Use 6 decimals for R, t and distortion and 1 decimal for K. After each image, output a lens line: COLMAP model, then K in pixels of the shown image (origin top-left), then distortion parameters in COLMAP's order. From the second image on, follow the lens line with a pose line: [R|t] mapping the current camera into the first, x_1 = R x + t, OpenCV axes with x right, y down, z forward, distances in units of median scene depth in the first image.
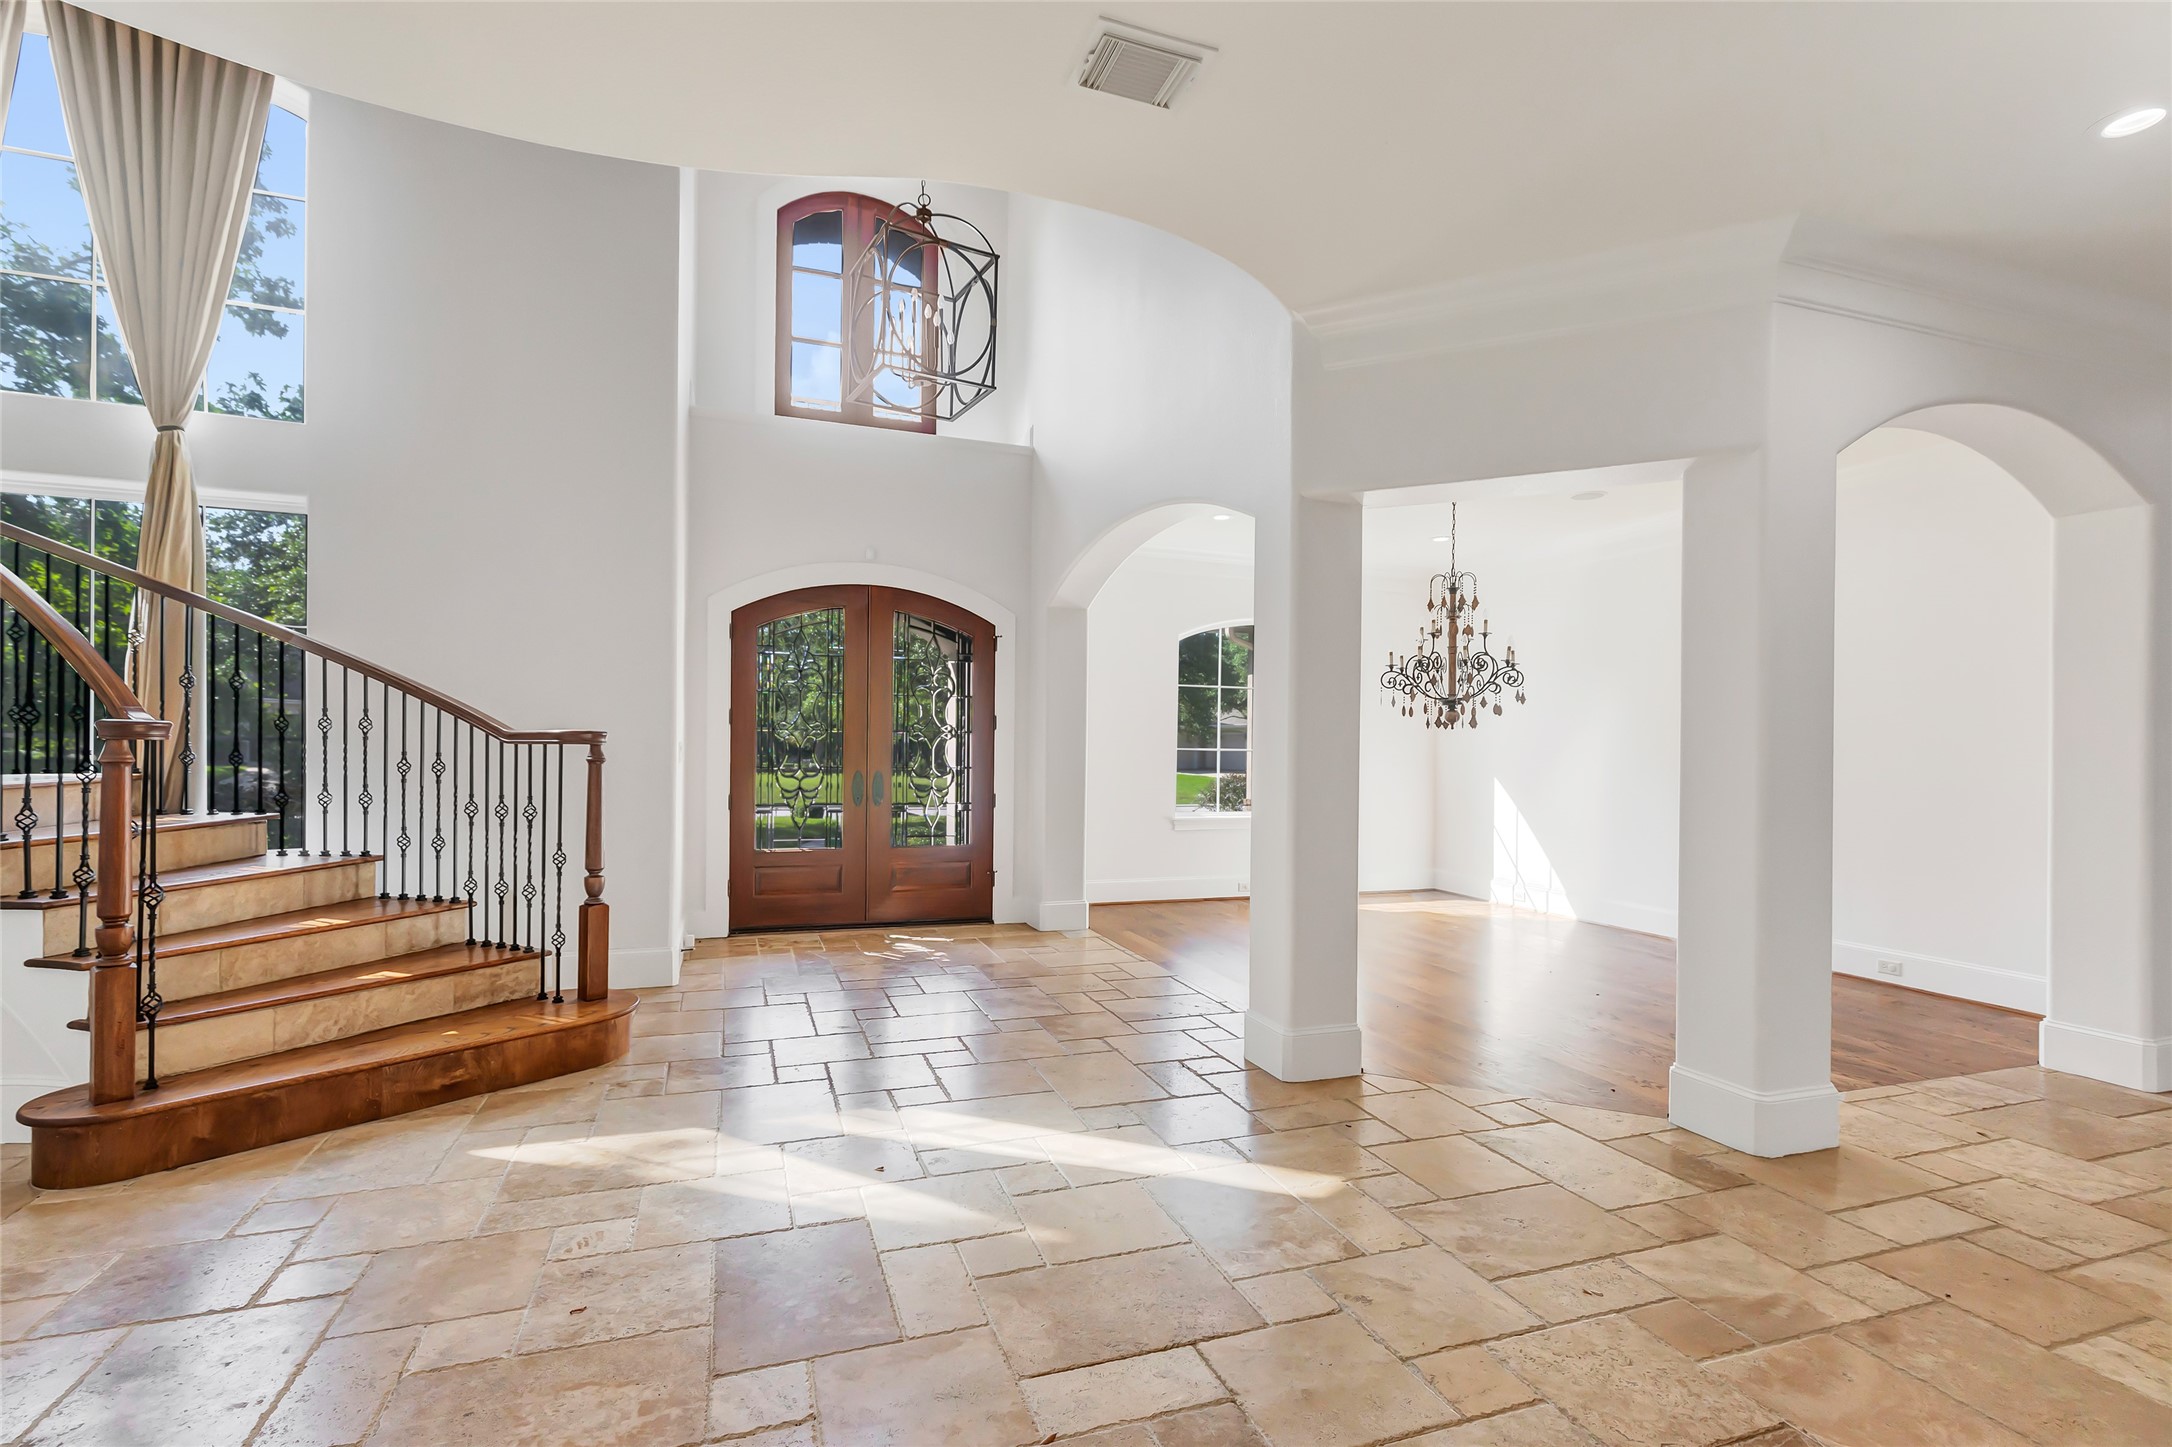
lens RADIAL K [[994.8, 0, 1086.3], [0, 994.8, 754.6], [0, 0, 1]] dist [0.006995, -0.000629]
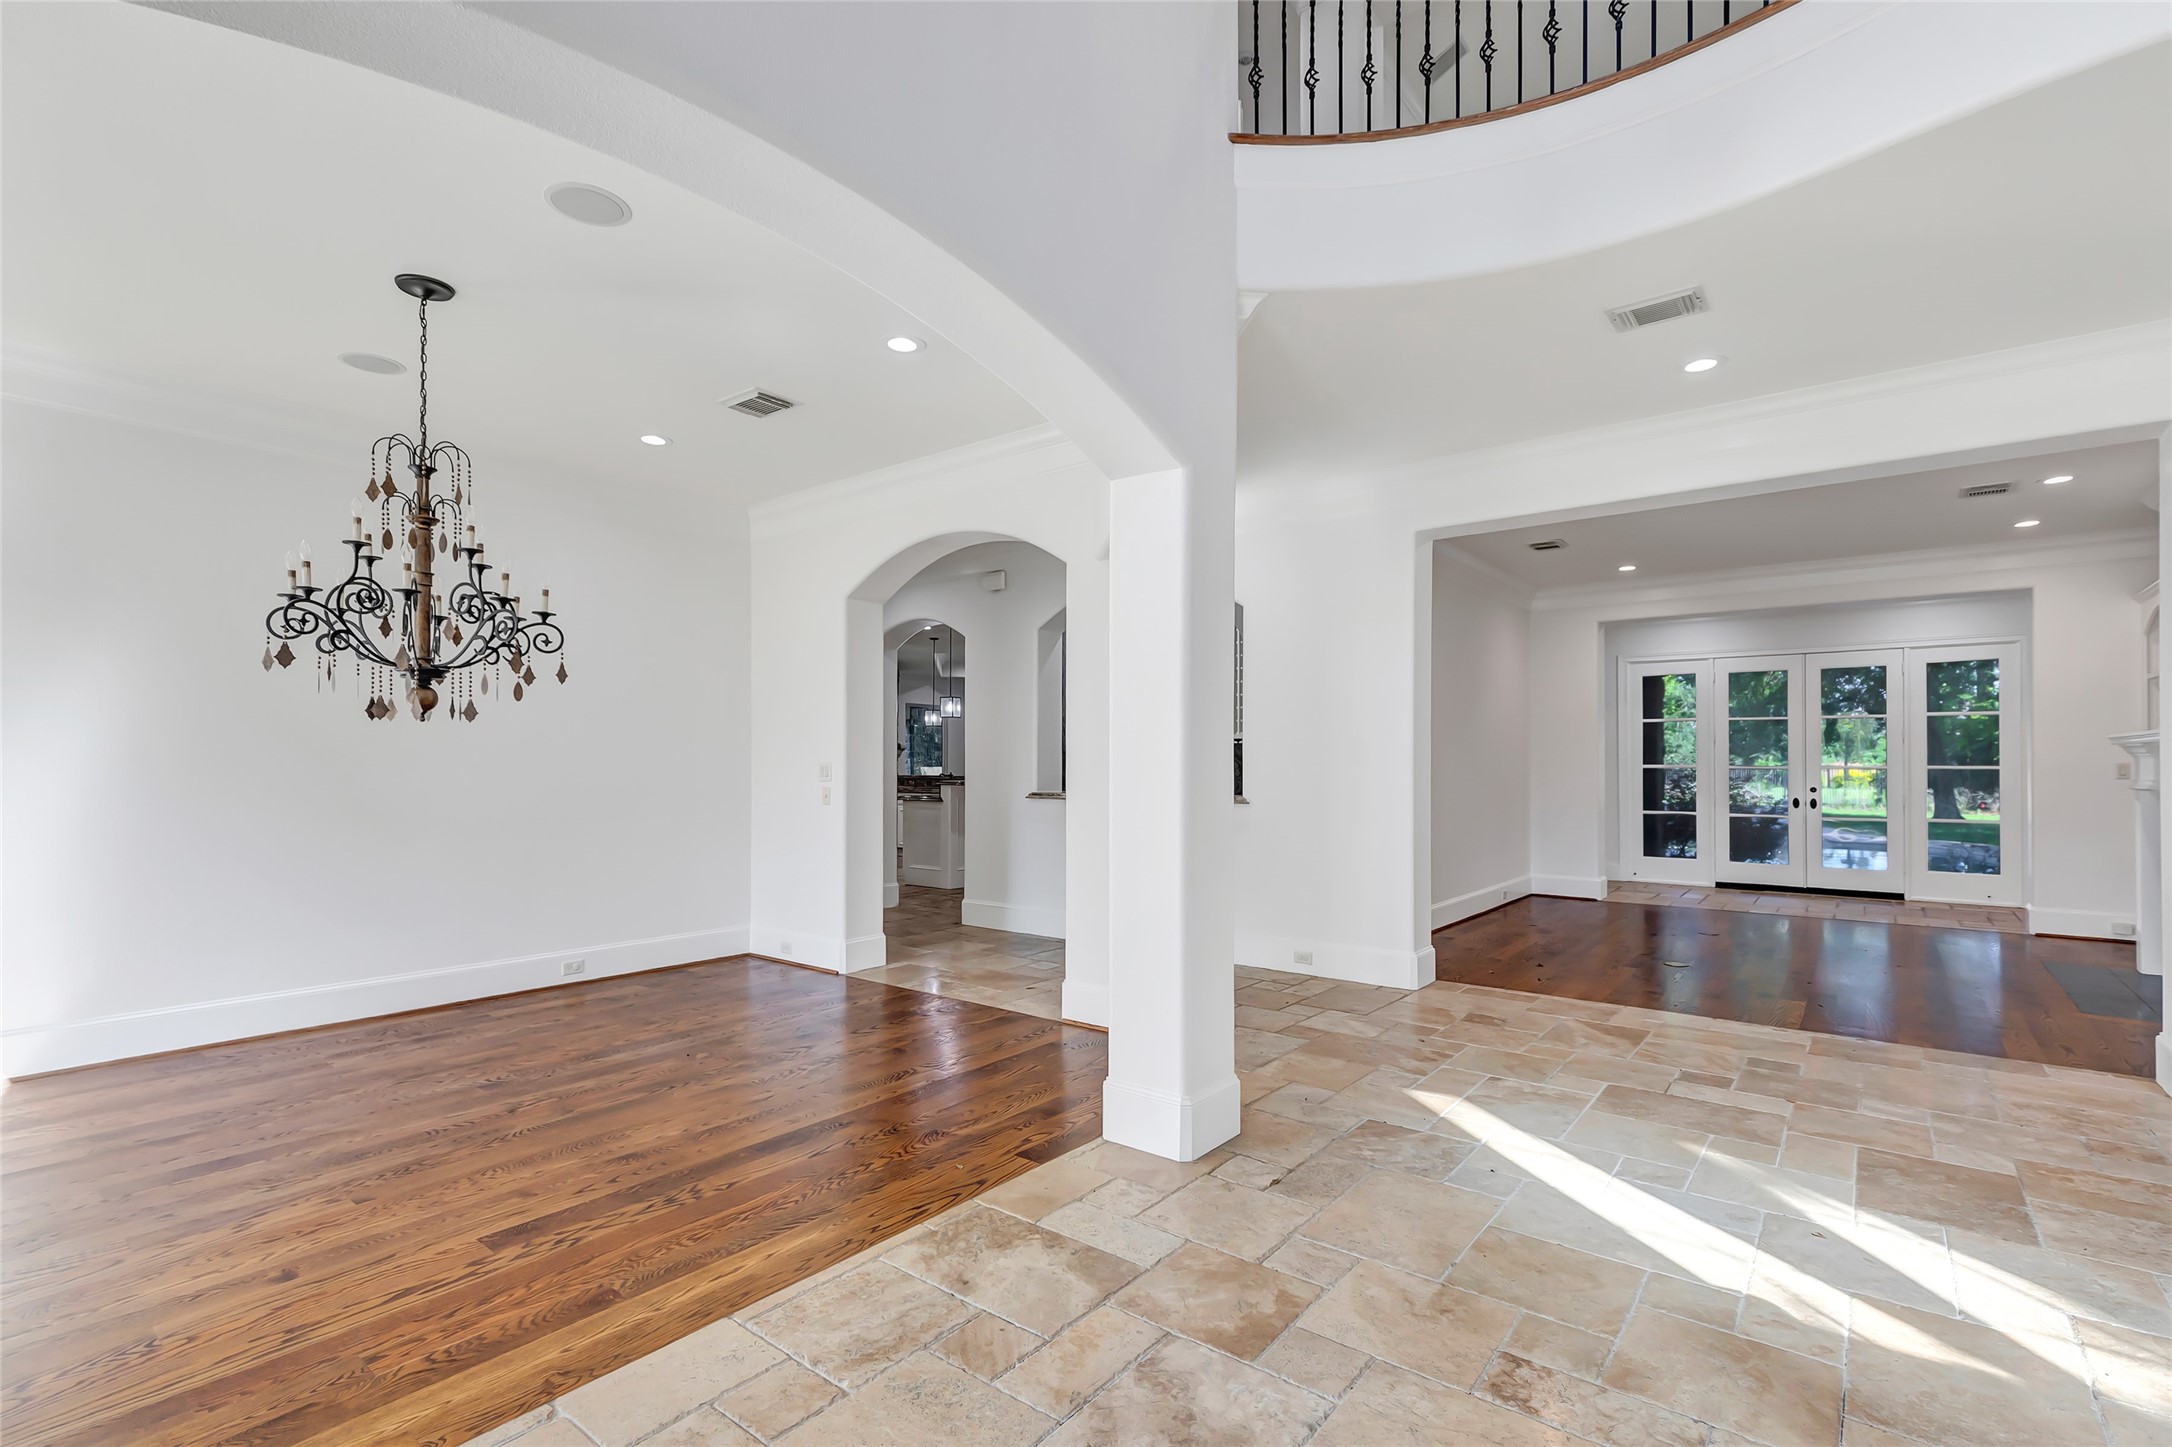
lens RADIAL K [[994.8, 0, 1079.4], [0, 994.8, 735.6], [0, 0, 1]] dist [0.006995, -0.000629]
pose [[-0.525083, 0.008638, 0.851007, -0.324183], [-0.000089, 0.999948, -0.010205, -0.012863], [-0.851051, -0.005434, -0.525055, 1.055671]]
